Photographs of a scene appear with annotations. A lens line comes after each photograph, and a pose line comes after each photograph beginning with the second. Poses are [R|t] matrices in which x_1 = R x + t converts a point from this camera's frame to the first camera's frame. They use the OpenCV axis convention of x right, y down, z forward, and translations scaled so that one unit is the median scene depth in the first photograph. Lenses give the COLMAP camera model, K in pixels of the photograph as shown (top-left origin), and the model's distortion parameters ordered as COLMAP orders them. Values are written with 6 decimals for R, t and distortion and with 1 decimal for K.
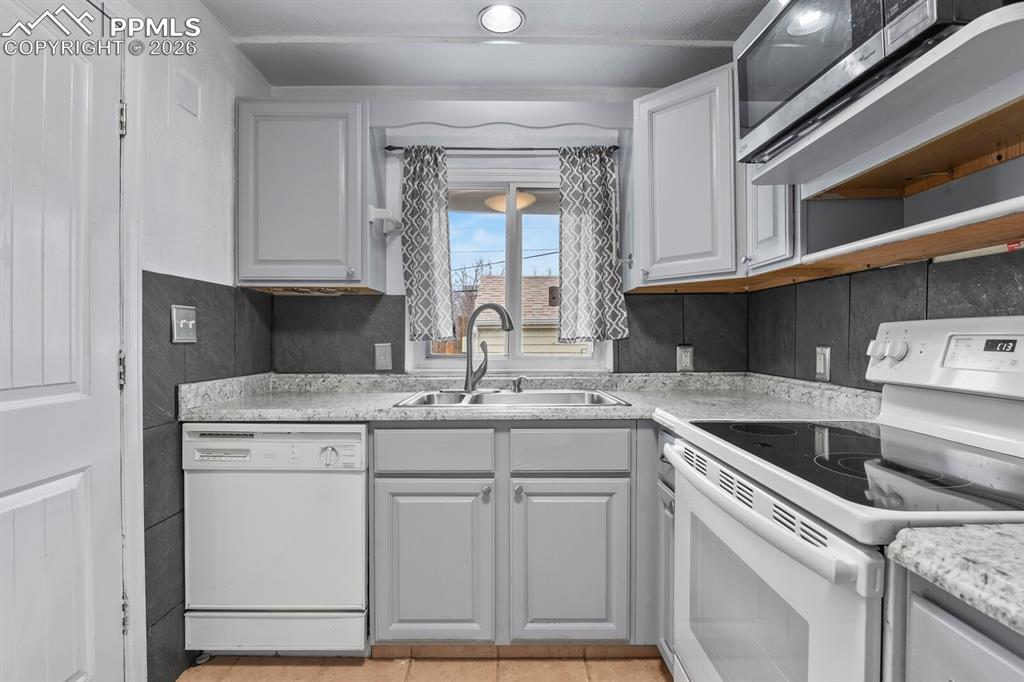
lens RADIAL K [[495.0, 0, 510.9], [0, 495.0, 339.8], [0, 0, 1]] dist [-0.002375, -0.009551]
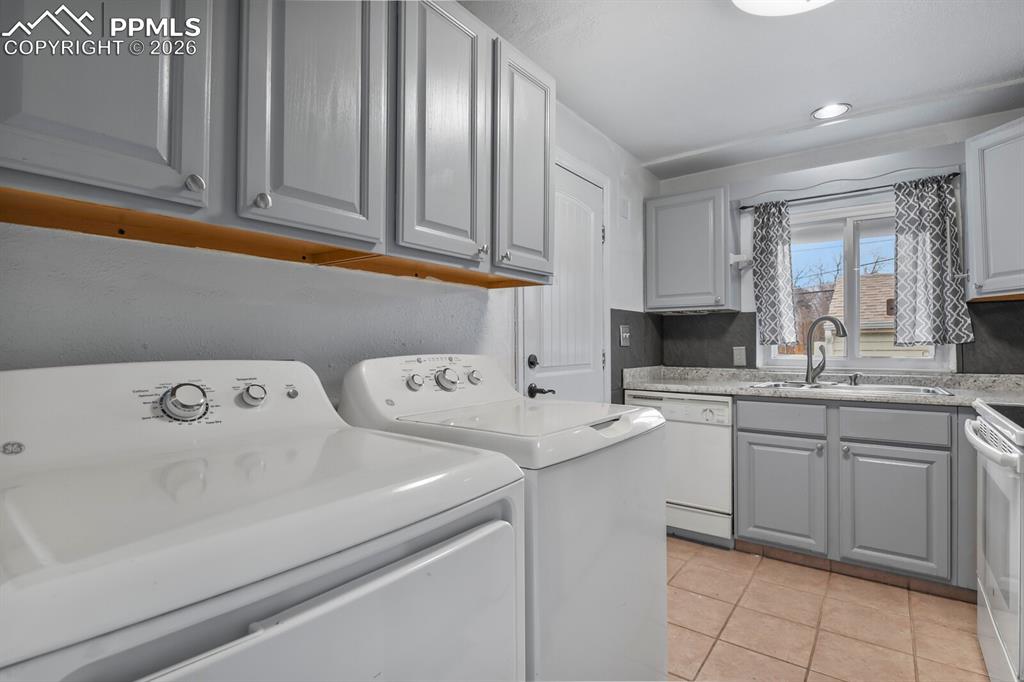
lens RADIAL K [[495.0, 0, 510.9], [0, 495.0, 339.8], [0, 0, 1]] dist [-0.002375, -0.009551]
pose [[0.791018, -0.008375, -0.611736, 0.091322], [0.000793, 0.999919, -0.012664, 0.004610], [0.611792, 0.009532, 0.790961, -0.524984]]
